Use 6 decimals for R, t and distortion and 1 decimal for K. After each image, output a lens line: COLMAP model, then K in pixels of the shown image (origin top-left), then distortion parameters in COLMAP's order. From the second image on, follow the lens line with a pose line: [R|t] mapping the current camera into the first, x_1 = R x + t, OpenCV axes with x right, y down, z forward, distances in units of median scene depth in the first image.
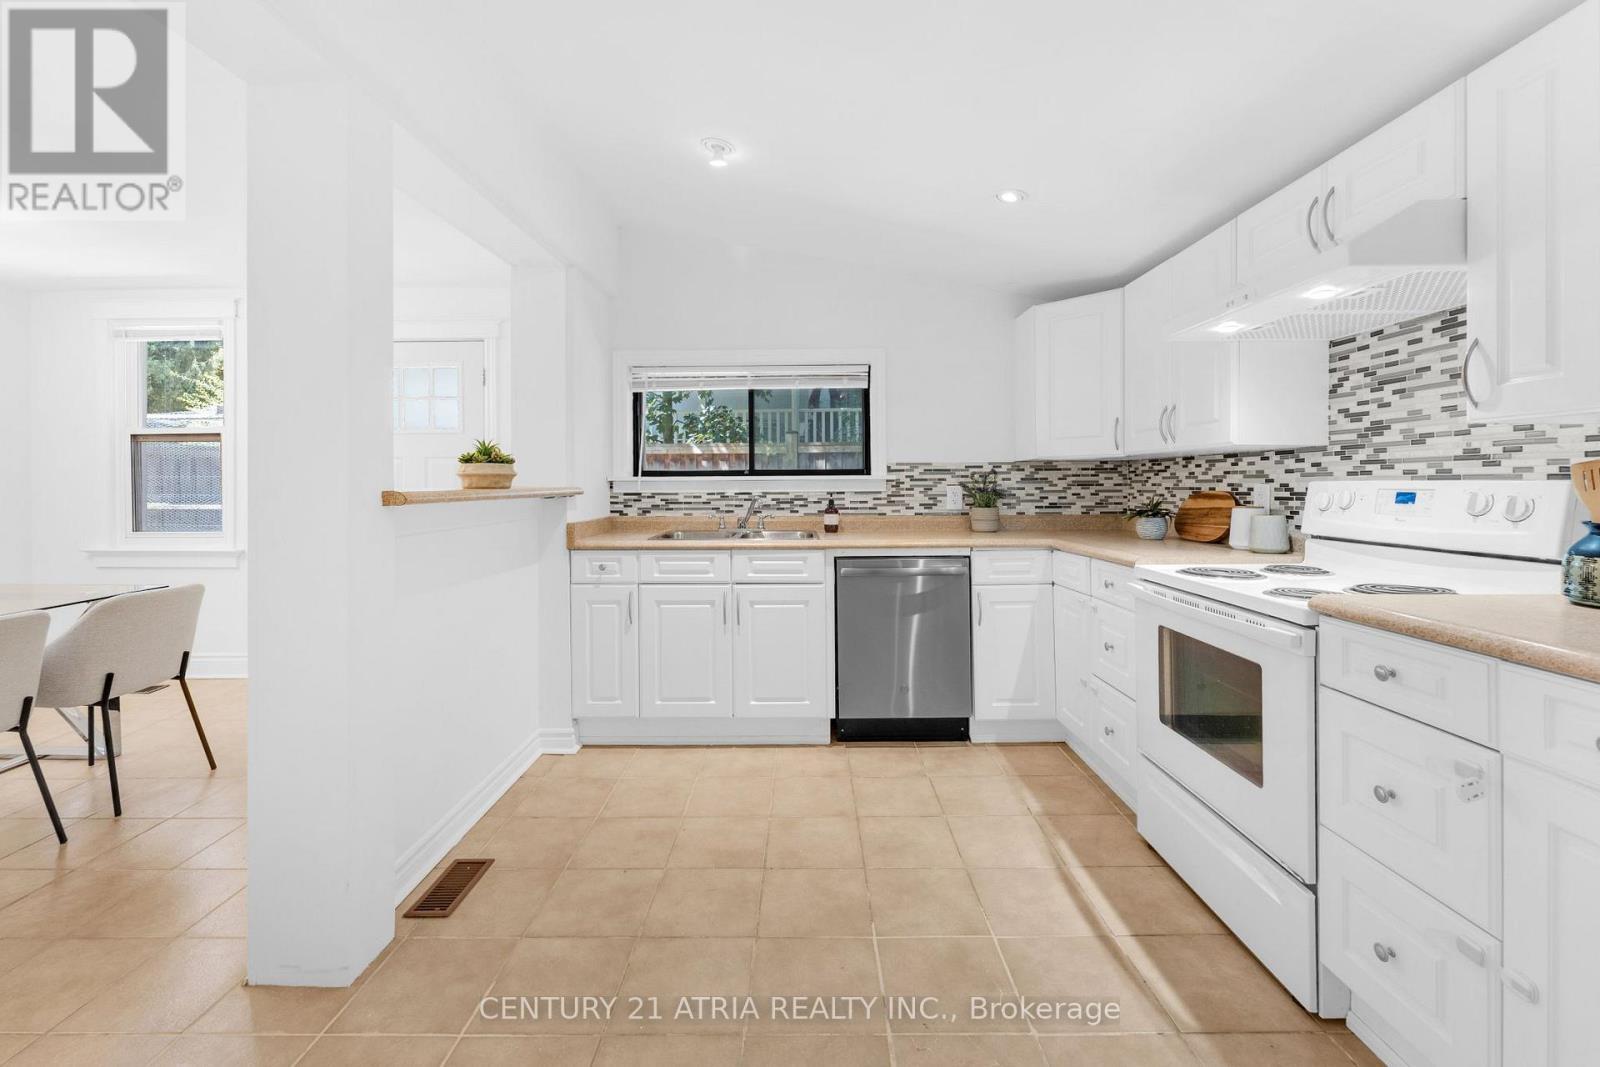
lens RADIAL K [[652.8, 0, 800.2], [0, 652.8, 490.4], [0, 0, 1]] dist [0.004604, 0.000298]
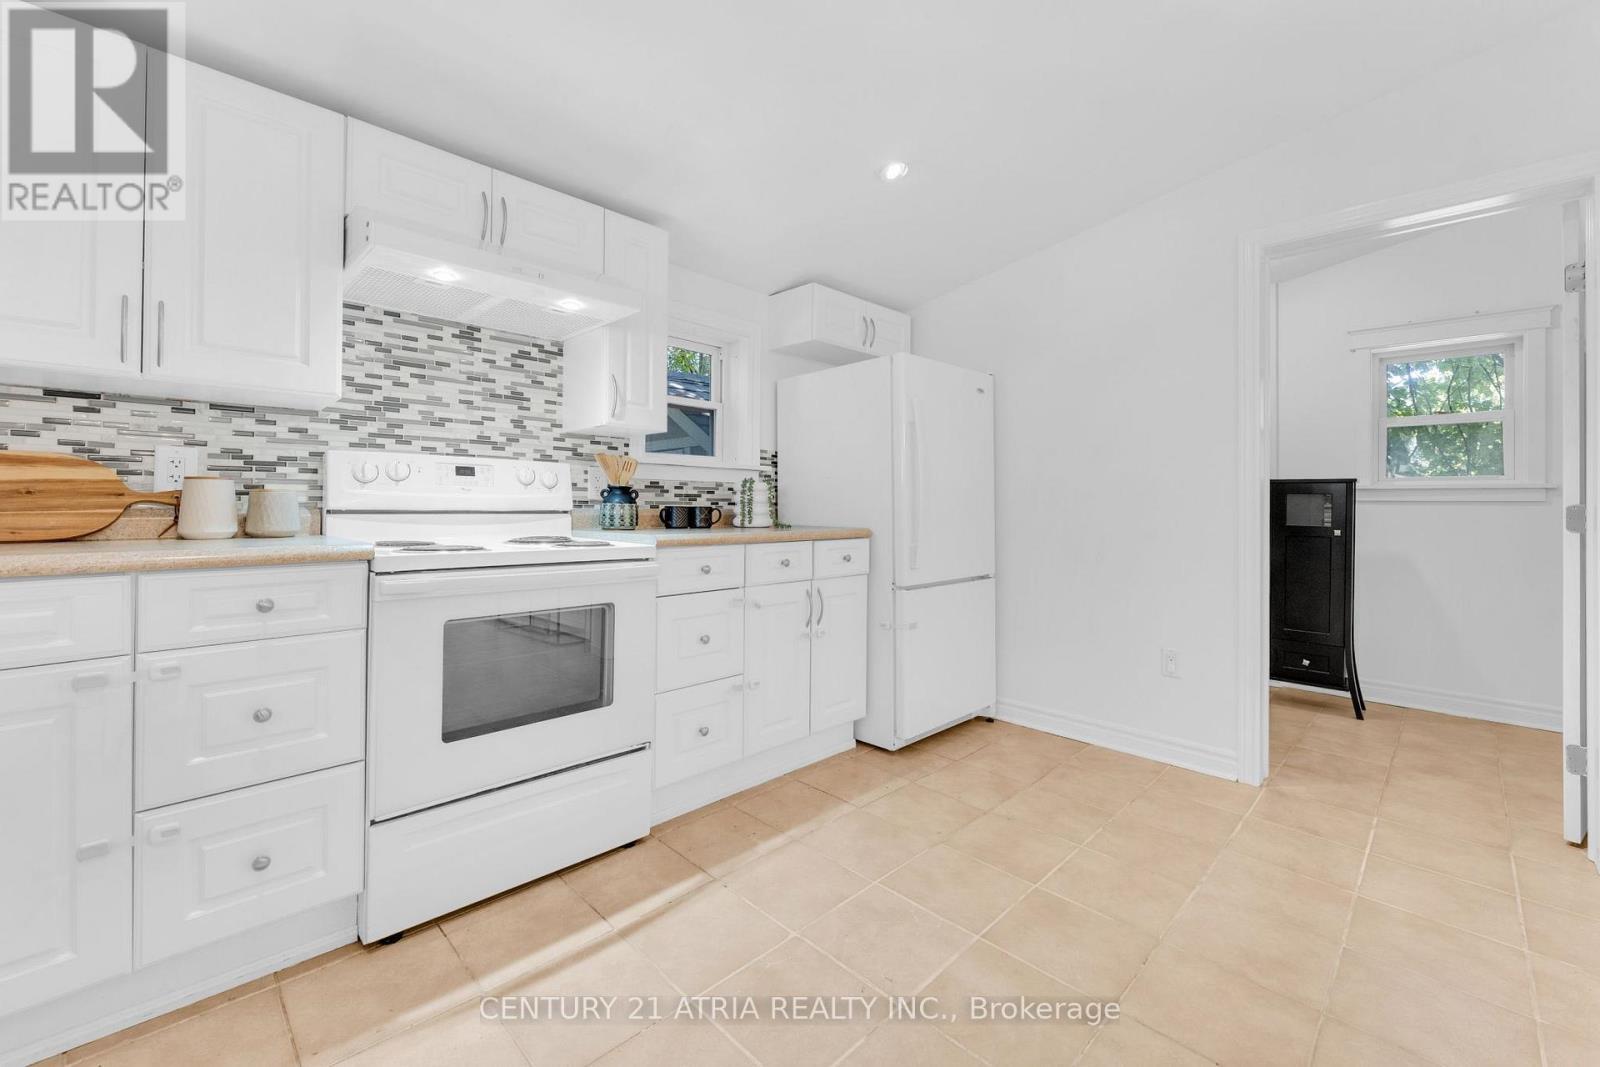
lens RADIAL K [[652.8, 0, 796.6], [0, 652.8, 497.8], [0, 0, 1]] dist [0.004604, 0.000298]
pose [[-0.704704, 0.006365, 0.709473, -0.324240], [0.000941, 0.999967, -0.008037, 0.064888], [-0.709501, -0.004996, -0.704686, 1.298471]]
